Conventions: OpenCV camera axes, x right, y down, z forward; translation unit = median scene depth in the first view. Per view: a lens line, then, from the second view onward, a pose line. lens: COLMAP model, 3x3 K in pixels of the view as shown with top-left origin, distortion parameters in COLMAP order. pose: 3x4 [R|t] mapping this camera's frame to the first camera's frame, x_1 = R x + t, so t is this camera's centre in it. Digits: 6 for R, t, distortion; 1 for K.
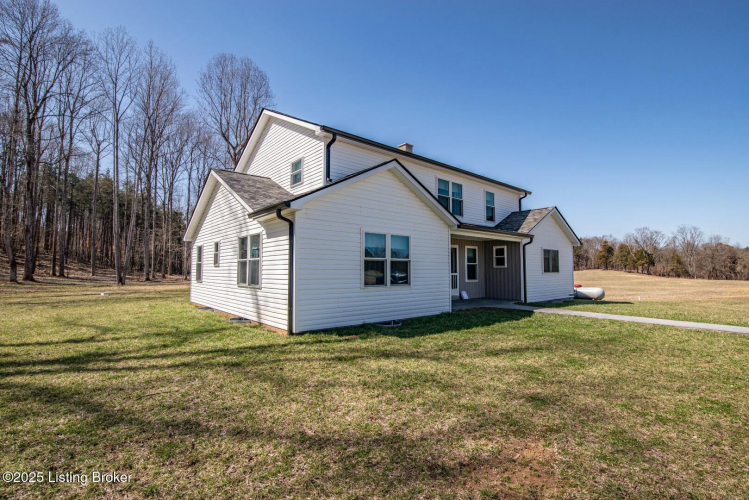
lens RADIAL K [[349.2, 0, 374.5], [0, 349.2, 250.0], [0, 0, 1]] dist [-0.002436, -0.000247]
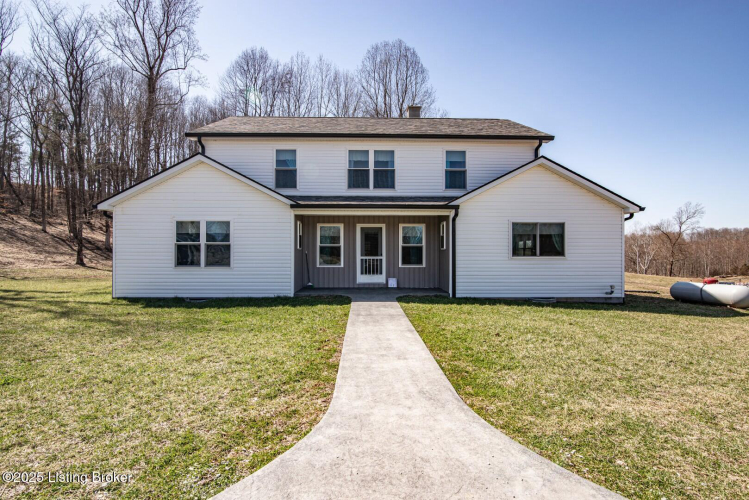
lens RADIAL K [[379.2, 0, 374.5], [0, 379.2, 250.0], [0, 0, 1]] dist [-0.024812, -0.000047]
pose [[0.772069, 0.002530, -0.635534, 0.917452], [0.033792, 0.998414, 0.045026, 0.009078], [0.634640, -0.056239, 0.770759, 0.307059]]
